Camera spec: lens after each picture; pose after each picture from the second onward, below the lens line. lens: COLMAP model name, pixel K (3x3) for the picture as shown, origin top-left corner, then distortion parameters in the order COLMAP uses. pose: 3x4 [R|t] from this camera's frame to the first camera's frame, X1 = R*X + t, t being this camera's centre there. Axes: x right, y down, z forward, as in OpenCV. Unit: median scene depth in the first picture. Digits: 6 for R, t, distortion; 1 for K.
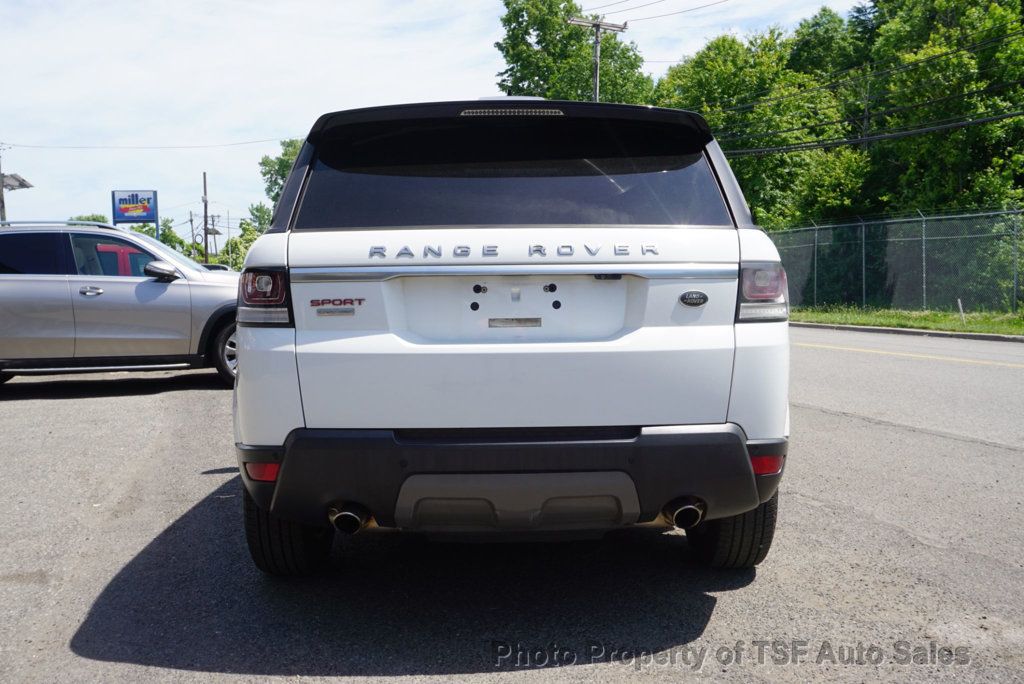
lens RADIAL K [[931.1, 0, 515.7], [0, 931.1, 344.0], [0, 0, 1]] dist [0.023387, 0.000000]
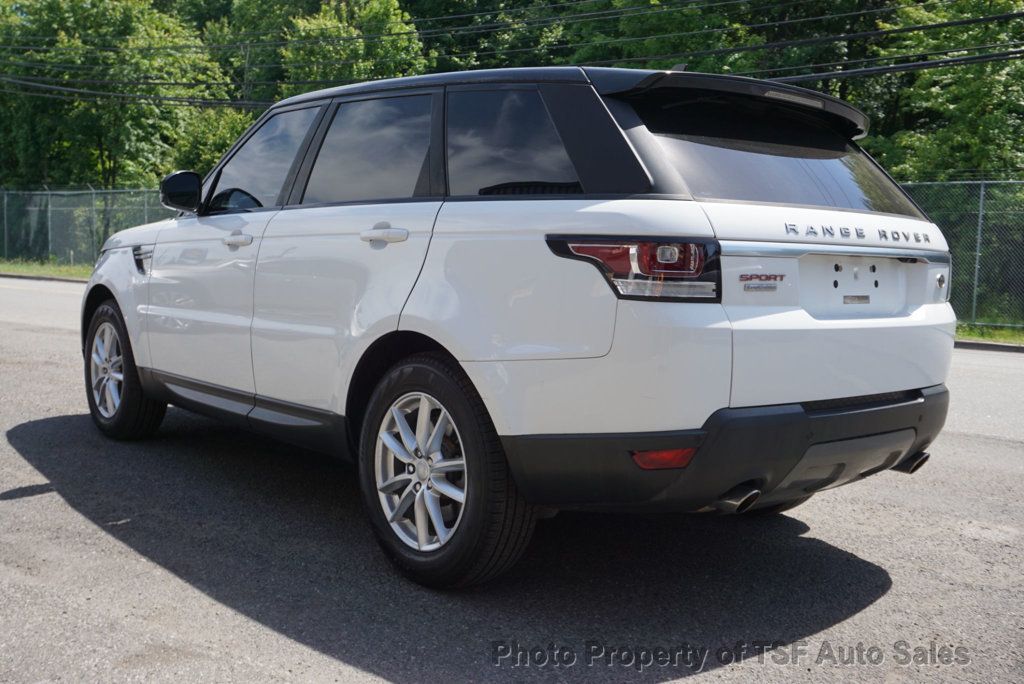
lens RADIAL K [[998.0, 0, 512.9], [0, 998.0, 342.7], [0, 0, 1]] dist [0.015285, 0.000000]
pose [[0.791786, -0.018198, 0.610527, -1.020067], [-0.000103, 0.999552, 0.029928, -0.007550], [-0.610799, -0.023759, 0.791429, 0.315805]]
